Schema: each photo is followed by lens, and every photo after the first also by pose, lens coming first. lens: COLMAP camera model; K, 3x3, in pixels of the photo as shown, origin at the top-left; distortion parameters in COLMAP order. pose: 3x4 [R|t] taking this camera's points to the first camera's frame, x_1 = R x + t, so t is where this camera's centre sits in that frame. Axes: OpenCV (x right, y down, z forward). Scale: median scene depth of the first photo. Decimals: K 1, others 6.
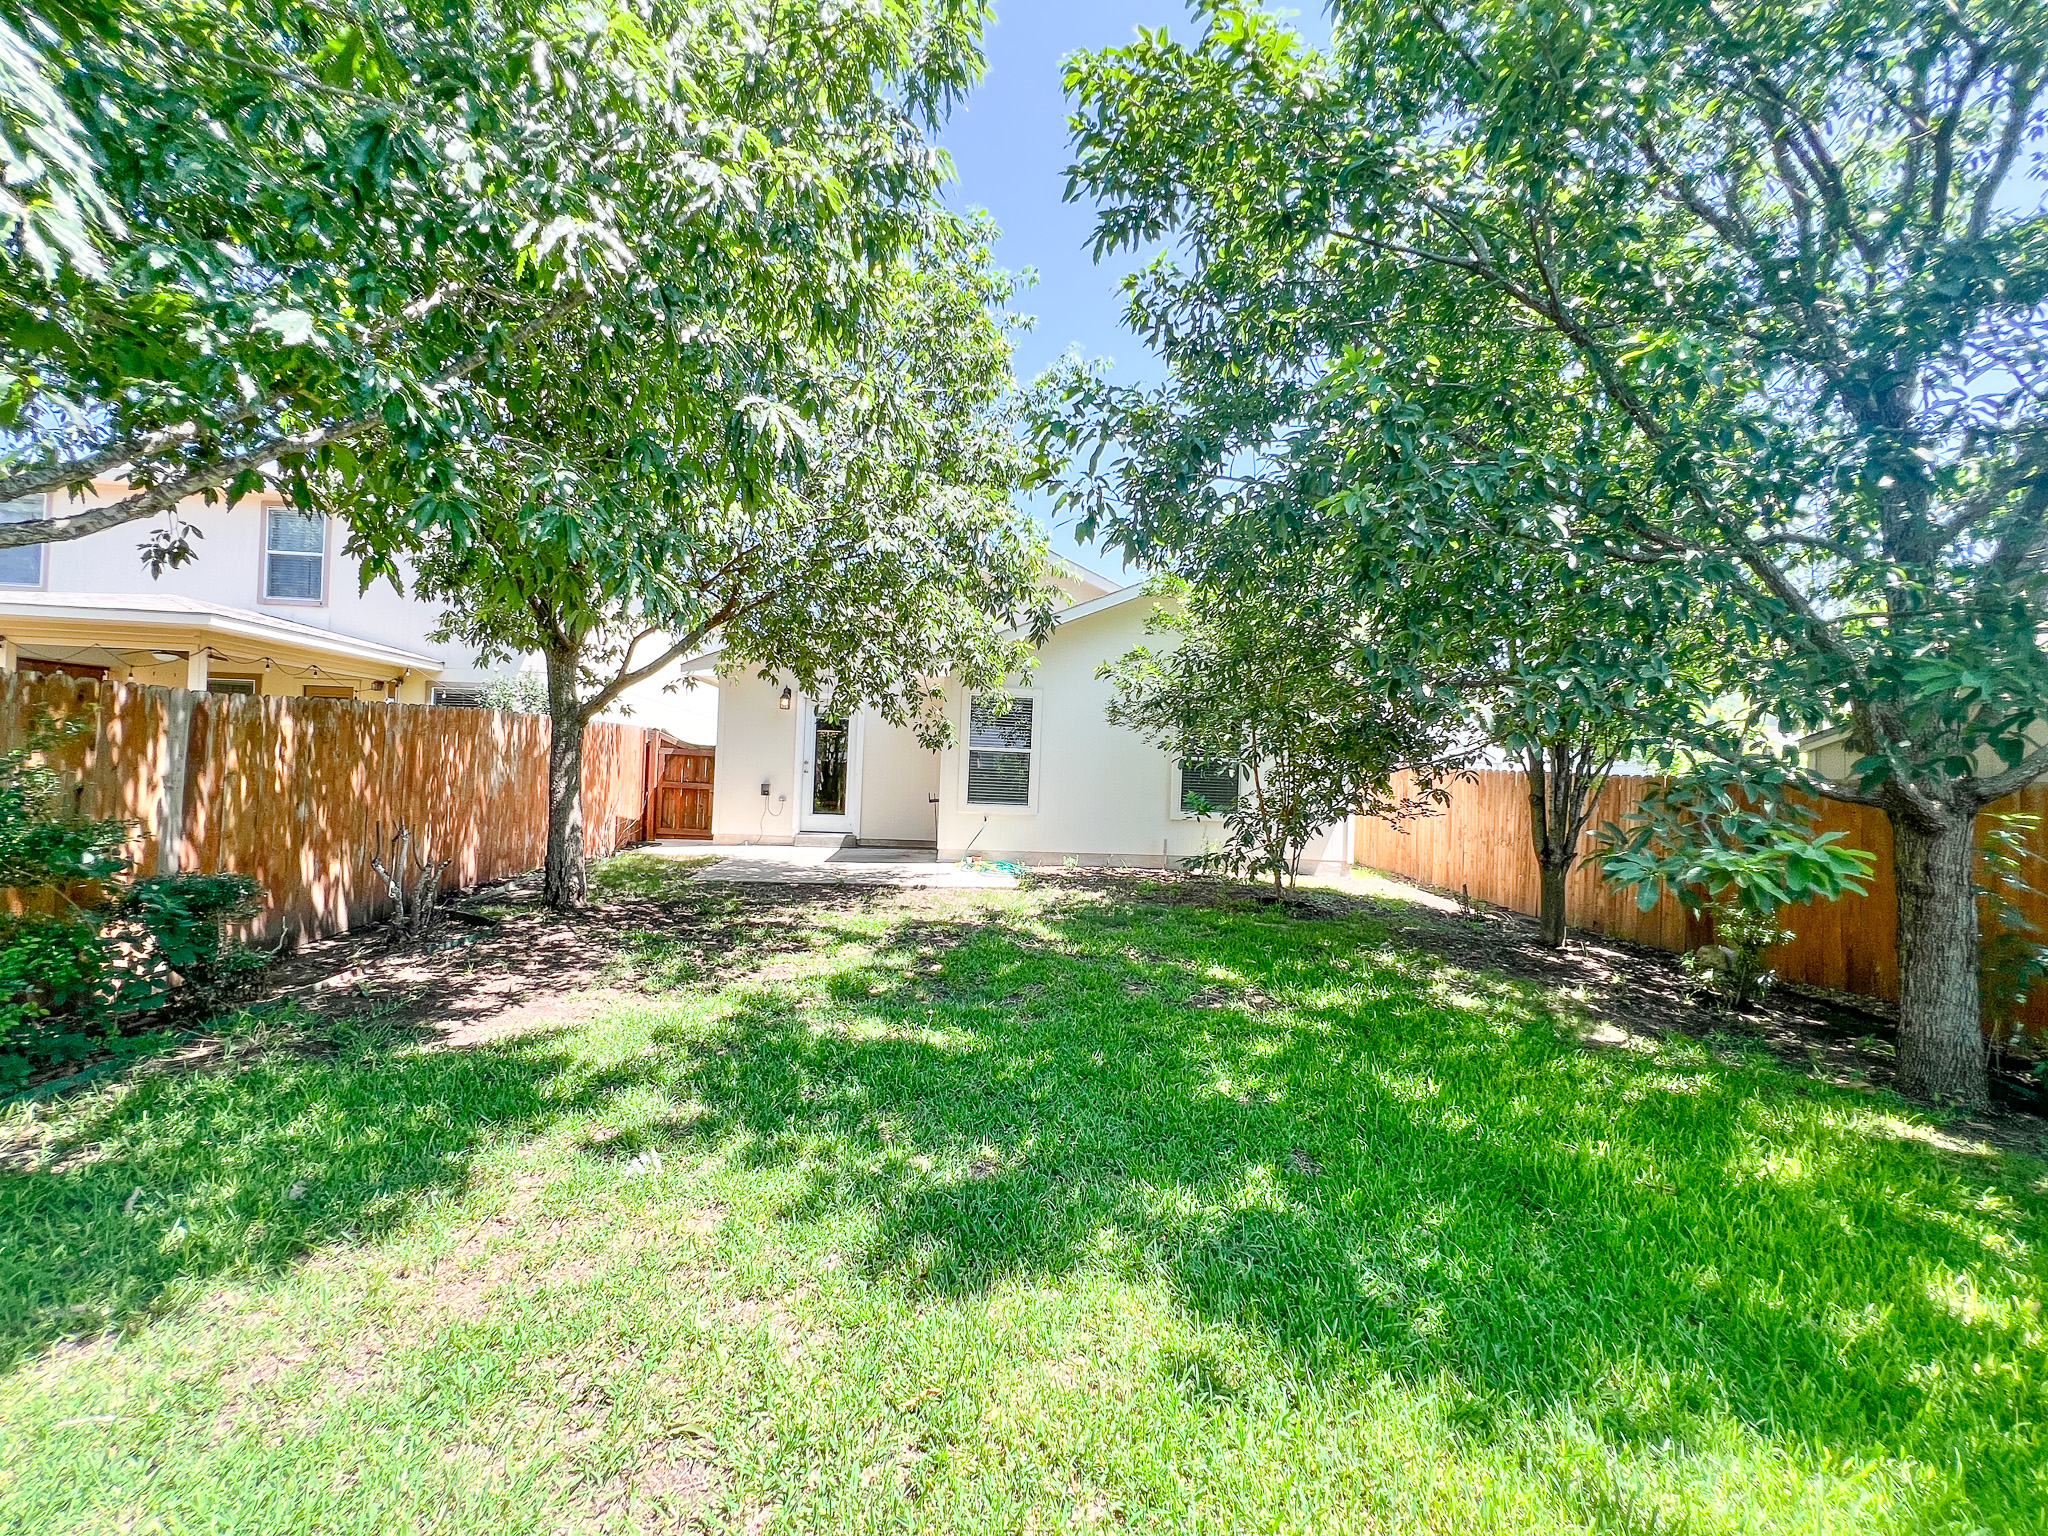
lens RADIAL K [[821.0, 0, 1006.9], [0, 821.0, 761.4], [0, 0, 1]] dist [0.000024, -0.001421]
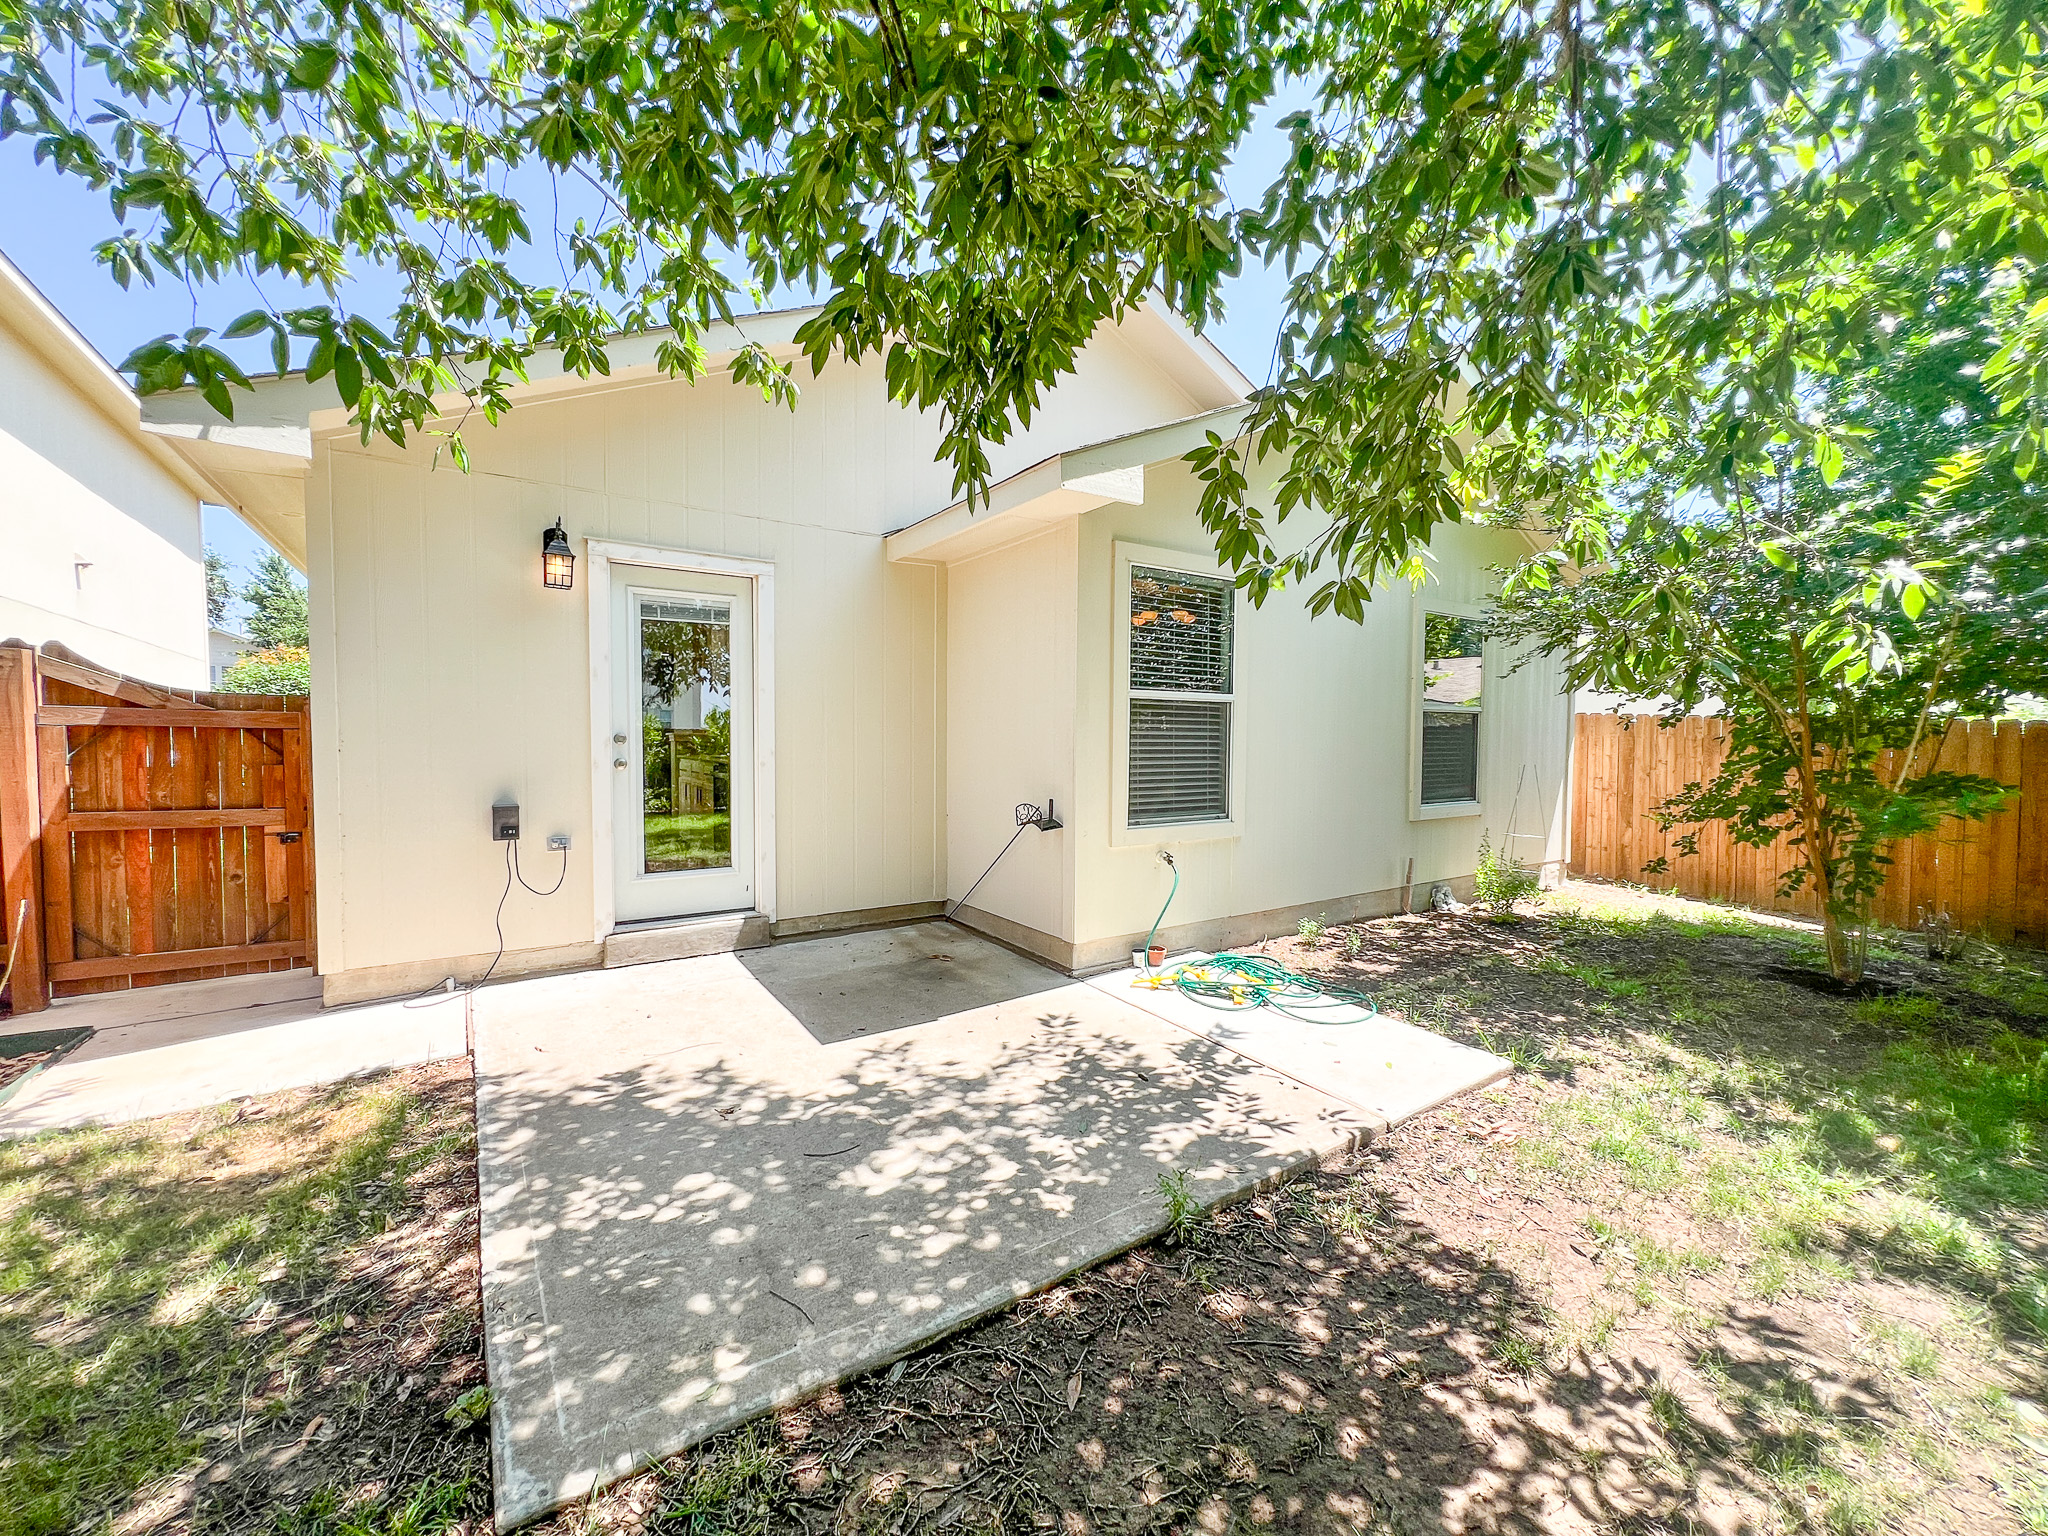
lens RADIAL K [[828.1, 0, 1025.3], [0, 828.1, 758.7], [0, 0, 1]] dist [-0.004172, 0.002303]
pose [[0.882957, -0.049320, 0.466856, -0.747456], [0.019306, 0.997440, 0.068860, -0.033816], [-0.469056, -0.051787, 0.881649, 1.698838]]
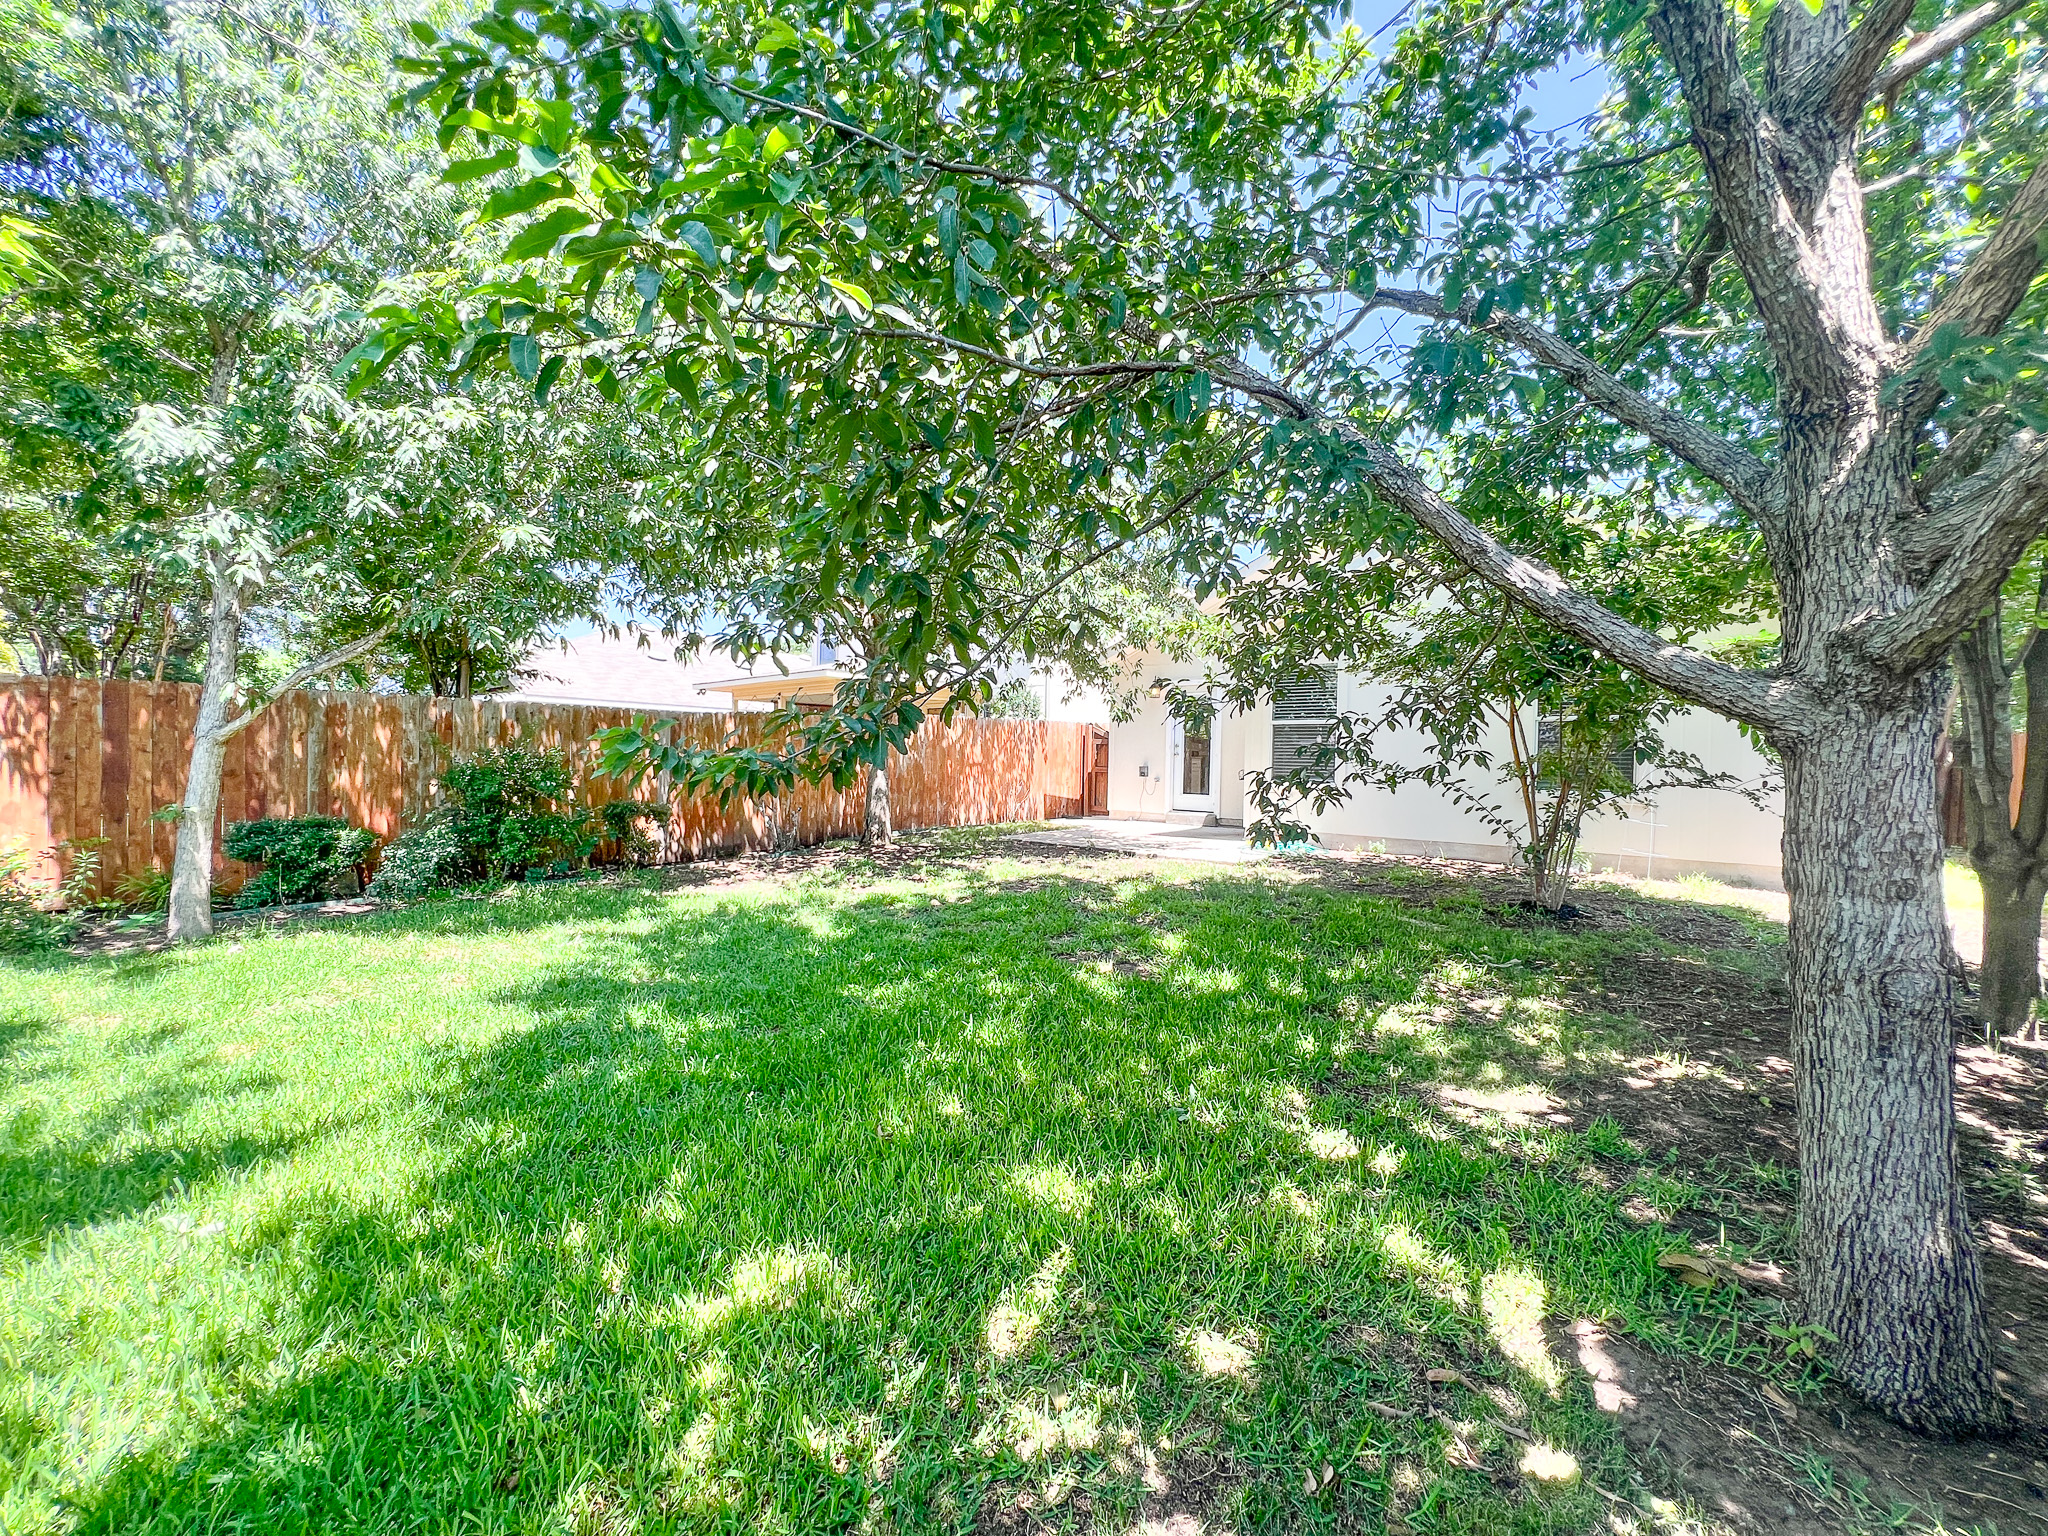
lens RADIAL K [[828.1, 0, 1028.7], [0, 828.1, 766.6], [0, 0, 1]] dist [-0.004172, 0.002303]
pose [[0.670353, -0.018209, -0.741819, 1.234464], [0.018815, 0.999795, -0.007540, 0.092816], [0.741804, -0.008903, 0.670558, 0.380334]]
